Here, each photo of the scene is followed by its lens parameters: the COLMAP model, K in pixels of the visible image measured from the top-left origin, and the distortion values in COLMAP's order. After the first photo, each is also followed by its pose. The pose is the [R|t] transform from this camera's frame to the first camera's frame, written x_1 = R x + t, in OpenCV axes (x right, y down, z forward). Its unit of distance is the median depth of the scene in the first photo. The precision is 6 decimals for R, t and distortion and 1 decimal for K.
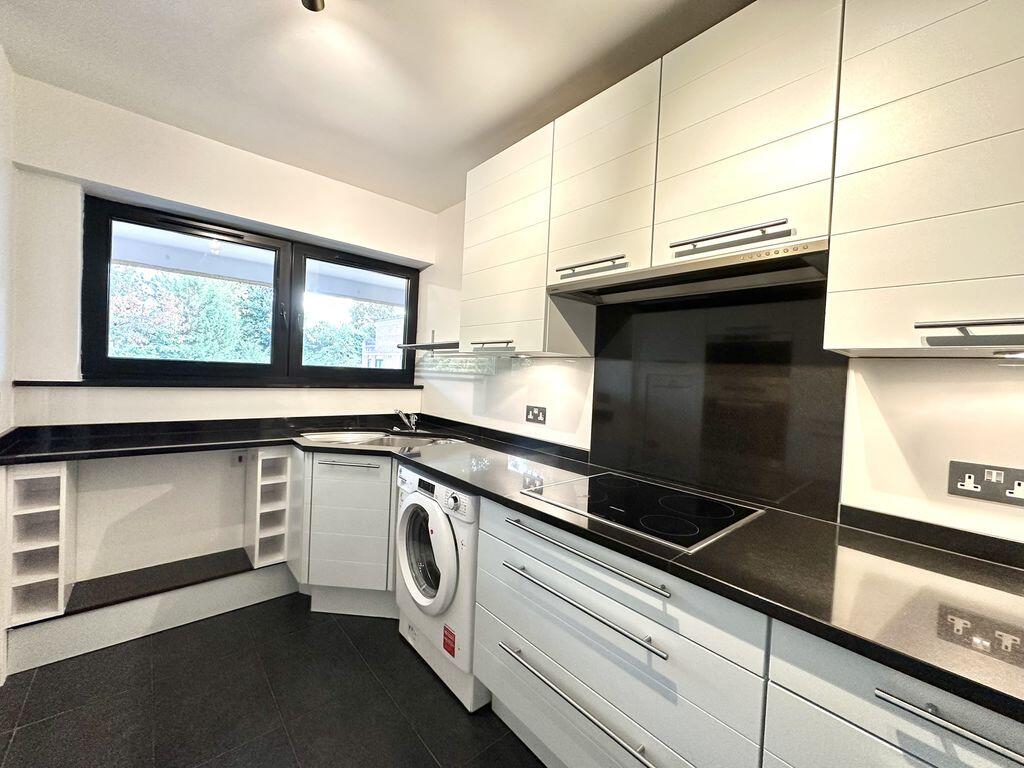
lens RADIAL K [[406.6, 0, 512.0], [0, 406.6, 384.0], [0, 0, 1]] dist [-0.002427, 0.000220]
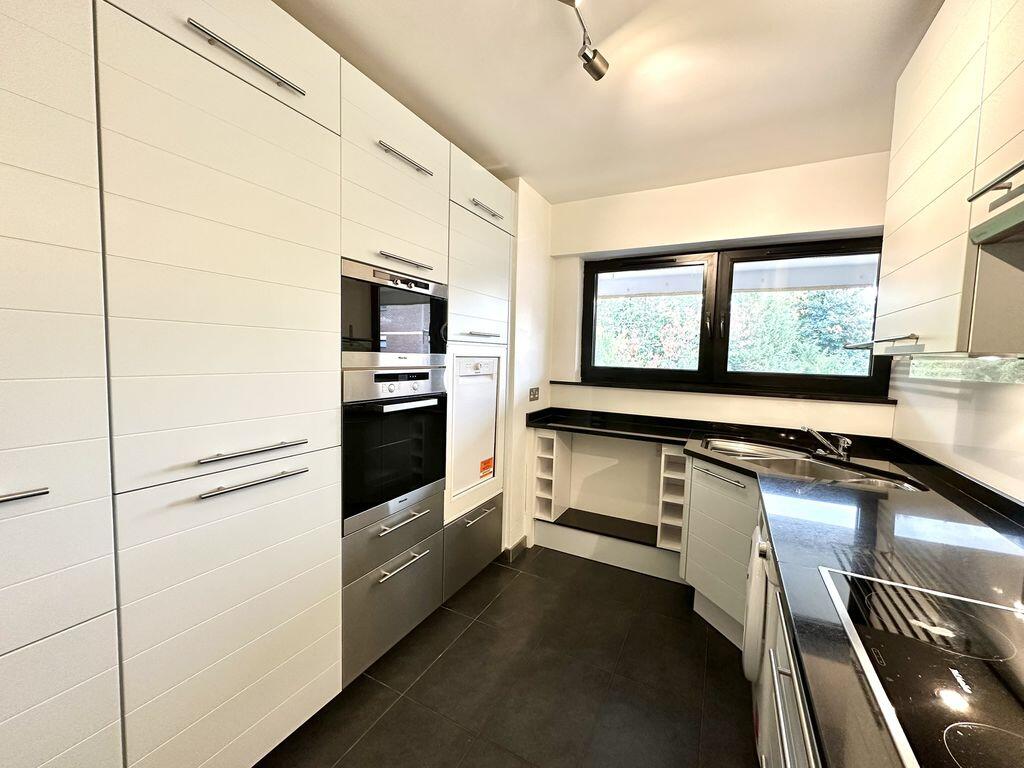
lens RADIAL K [[406.6, 0, 512.0], [0, 406.6, 384.0], [0, 0, 1]] dist [-0.002427, 0.000220]
pose [[0.351776, 0.032564, -0.935518, 0.294540], [-0.036944, 0.999099, 0.020885, -0.019866], [0.935355, 0.027215, 0.352662, 0.189595]]
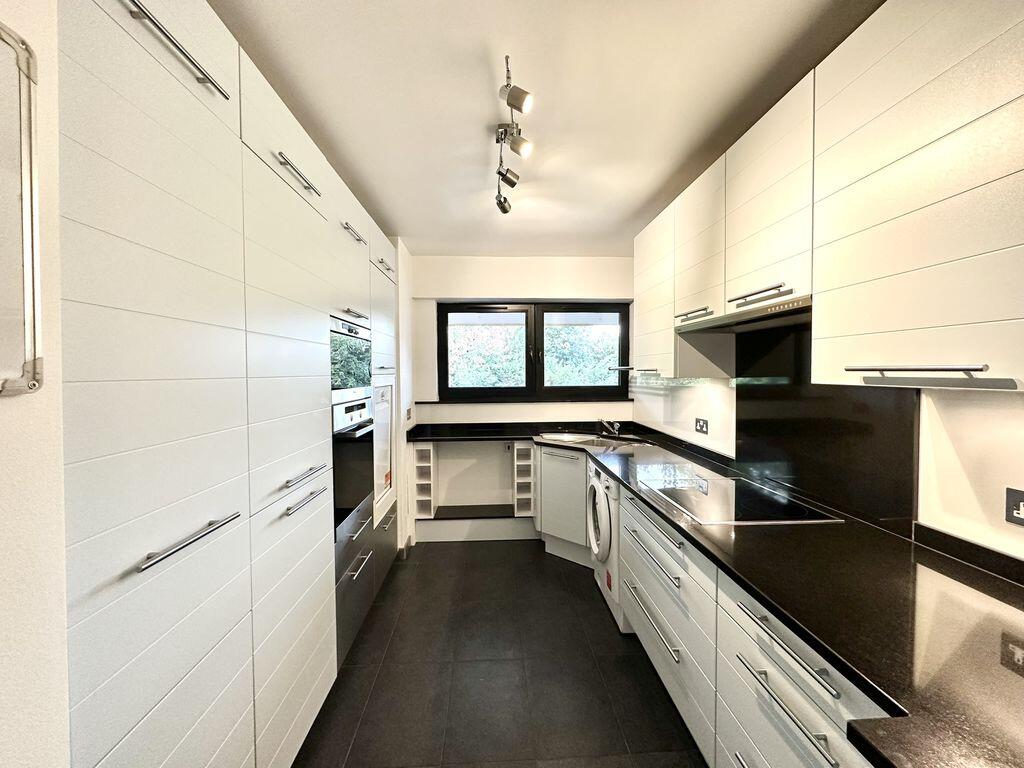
lens RADIAL K [[406.6, 0, 512.0], [0, 406.6, 384.0], [0, 0, 1]] dist [-0.002427, 0.000220]
pose [[0.782474, -0.031996, -0.621861, 0.369988], [0.025733, 0.999487, -0.019046, -0.037857], [0.622151, -0.001099, 0.782896, -0.260174]]
